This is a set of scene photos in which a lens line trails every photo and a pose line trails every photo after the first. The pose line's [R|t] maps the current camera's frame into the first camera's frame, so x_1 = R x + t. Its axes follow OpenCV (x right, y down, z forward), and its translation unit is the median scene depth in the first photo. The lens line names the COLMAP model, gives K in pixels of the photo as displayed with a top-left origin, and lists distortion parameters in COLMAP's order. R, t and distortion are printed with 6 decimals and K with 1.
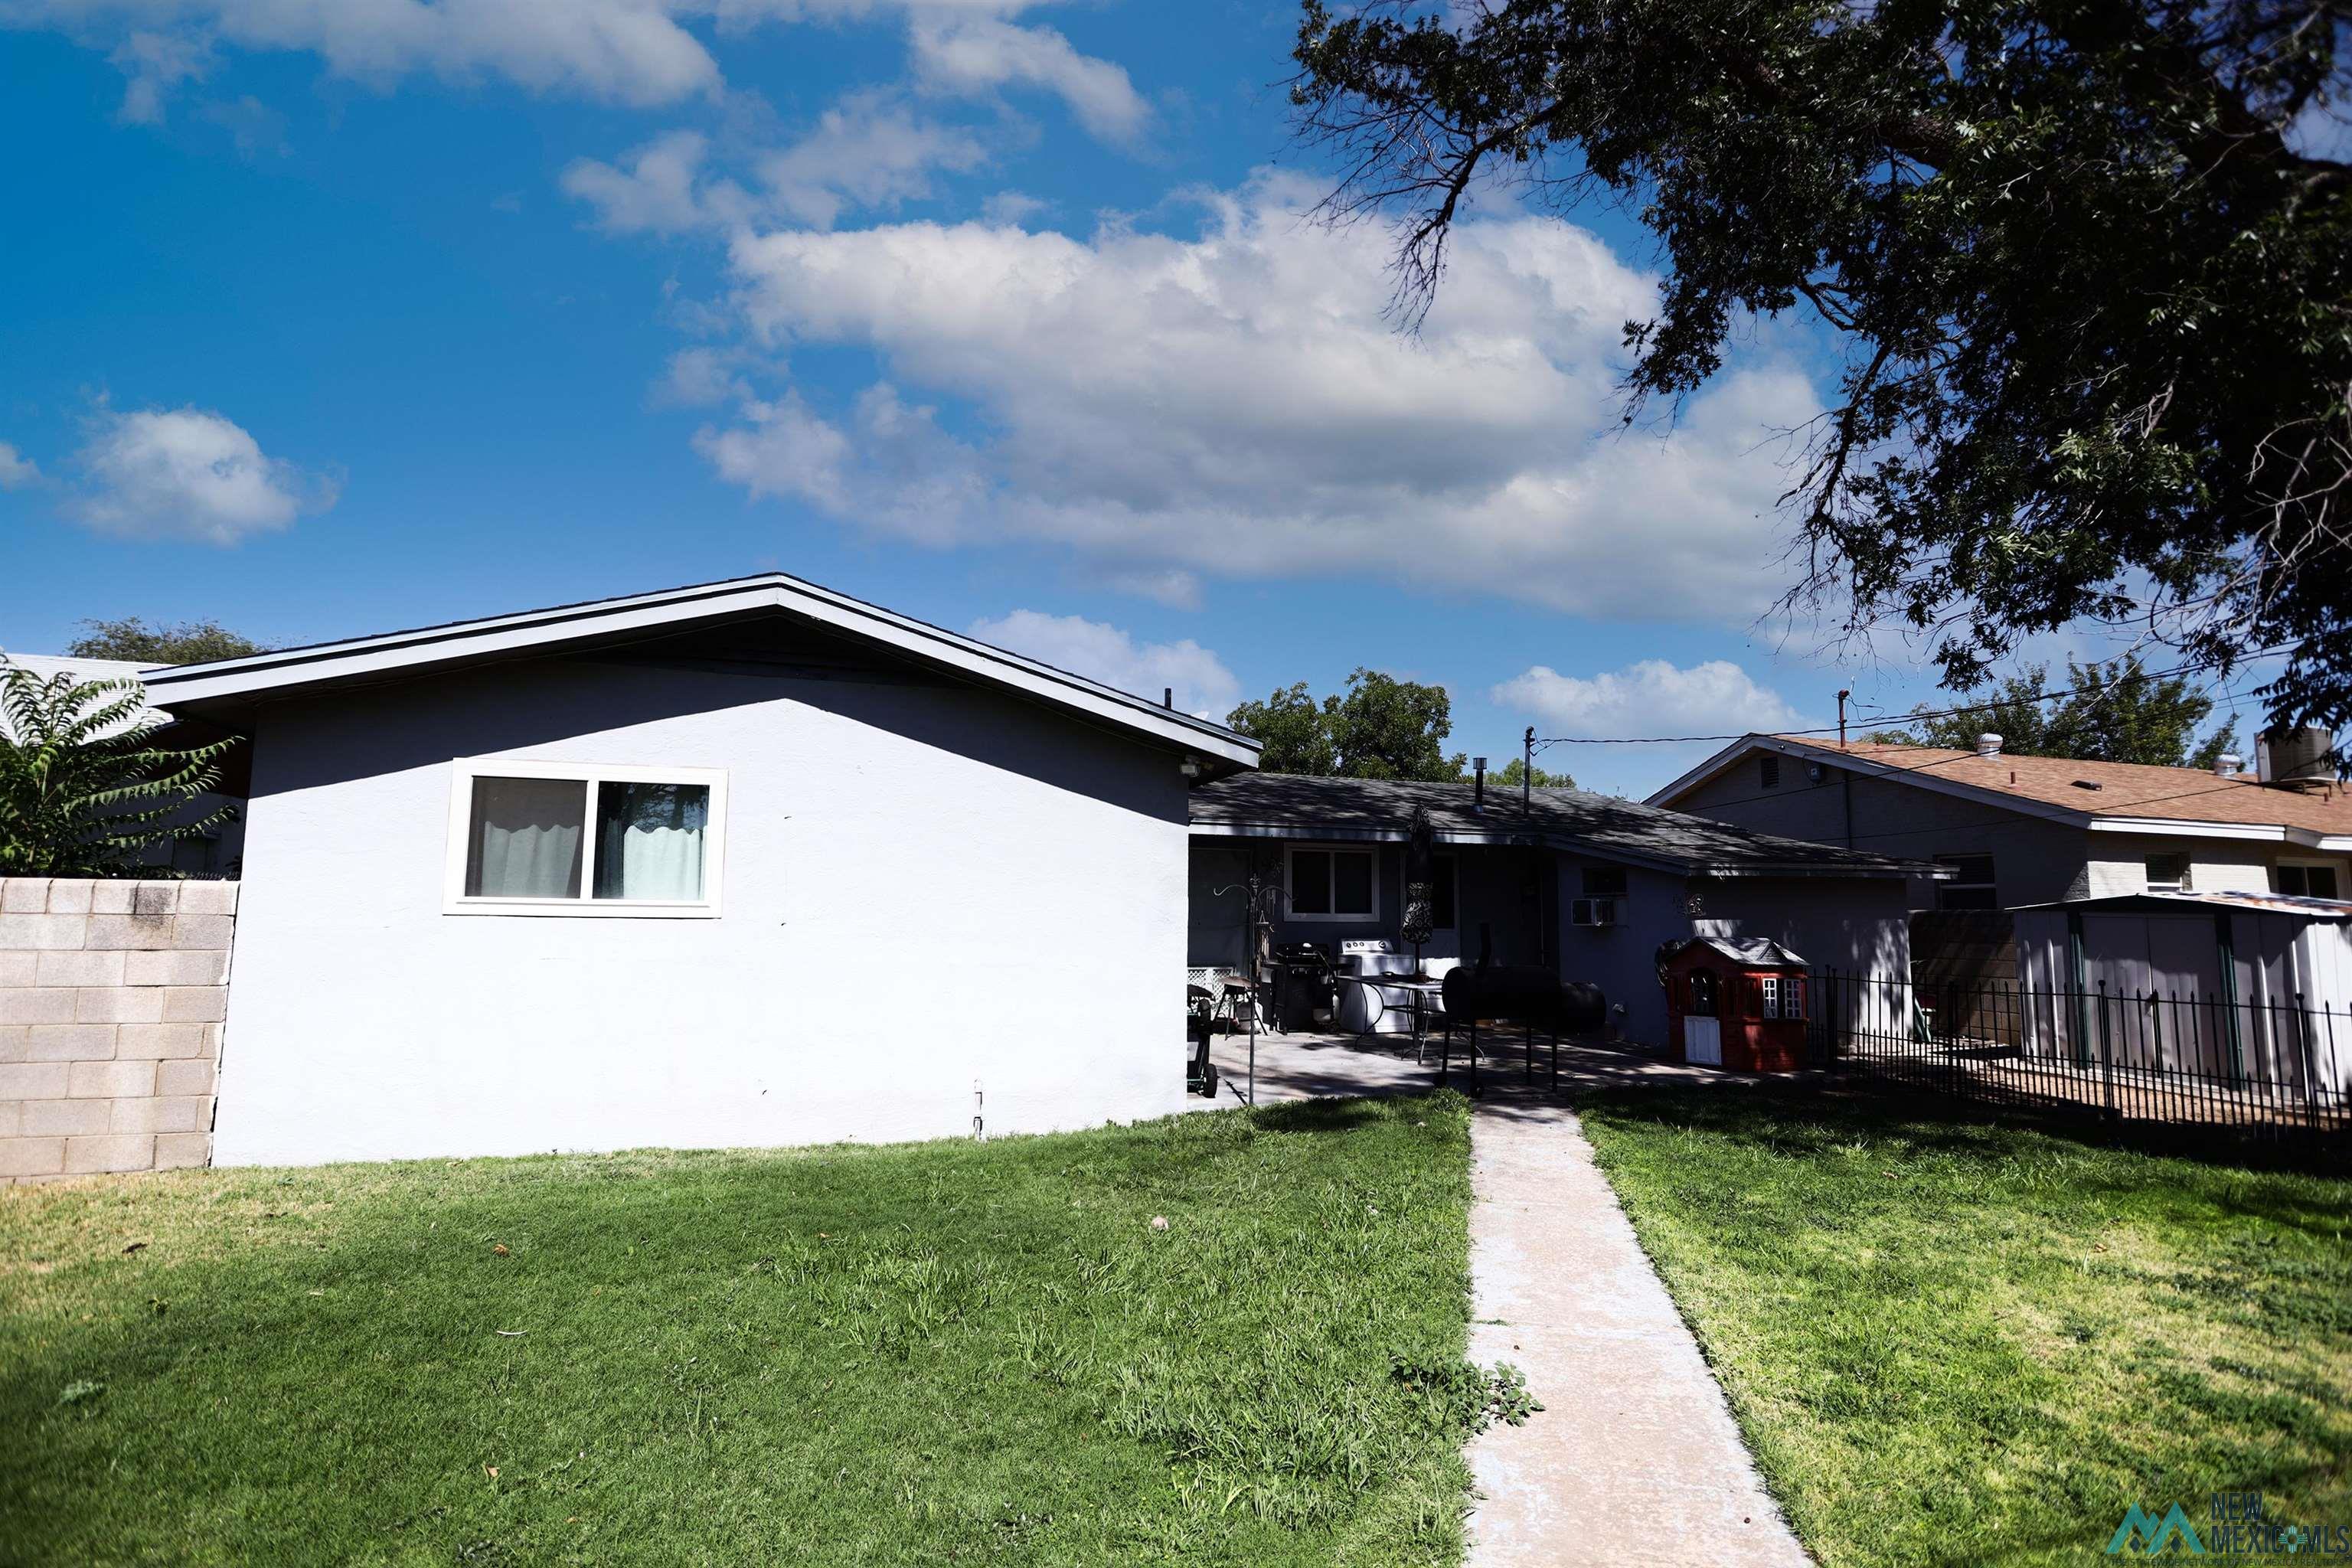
lens RADIAL K [[1142.8, 0, 1168.1], [0, 1142.8, 758.6], [0, 0, 1]] dist [-0.058958, 0.000531]
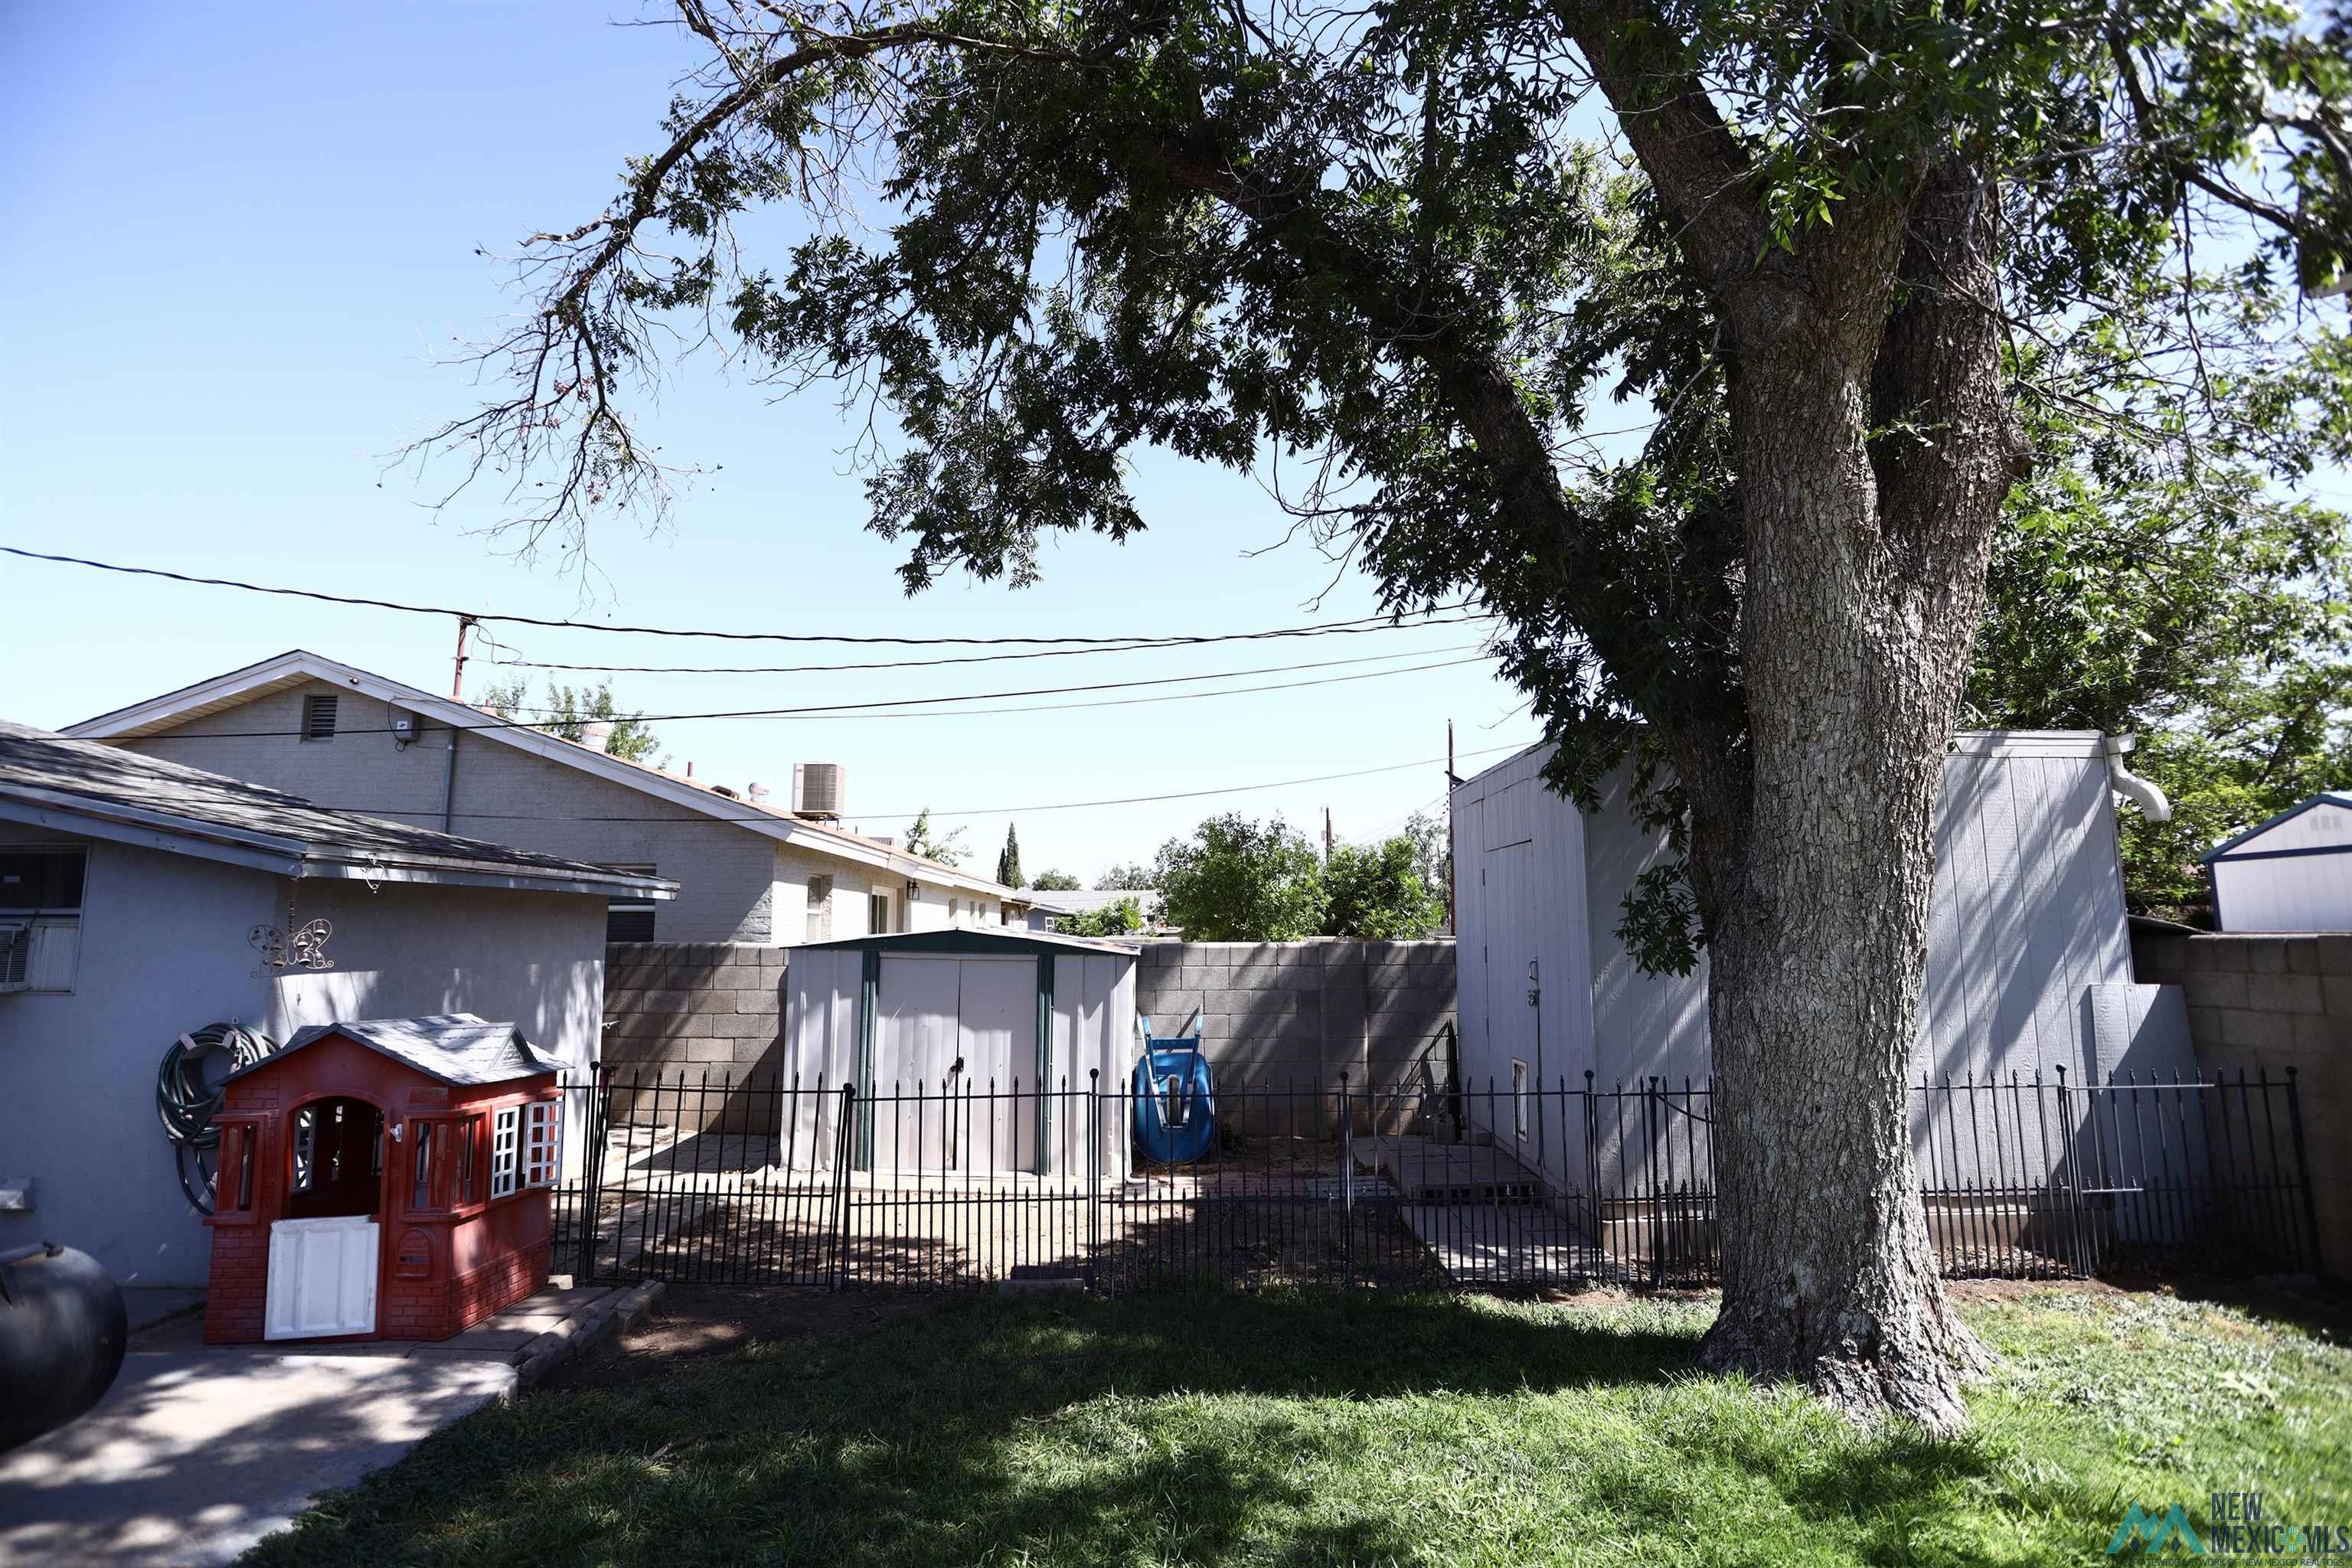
lens RADIAL K [[1142.8, 0, 1168.1], [0, 1142.8, 758.6], [0, 0, 1]] dist [-0.058958, 0.000531]
pose [[0.300141, 0.130468, 0.944930, 0.143721], [-0.116655, 0.988187, -0.099387, 0.057487], [-0.946735, -0.080401, 0.311815, 0.509905]]
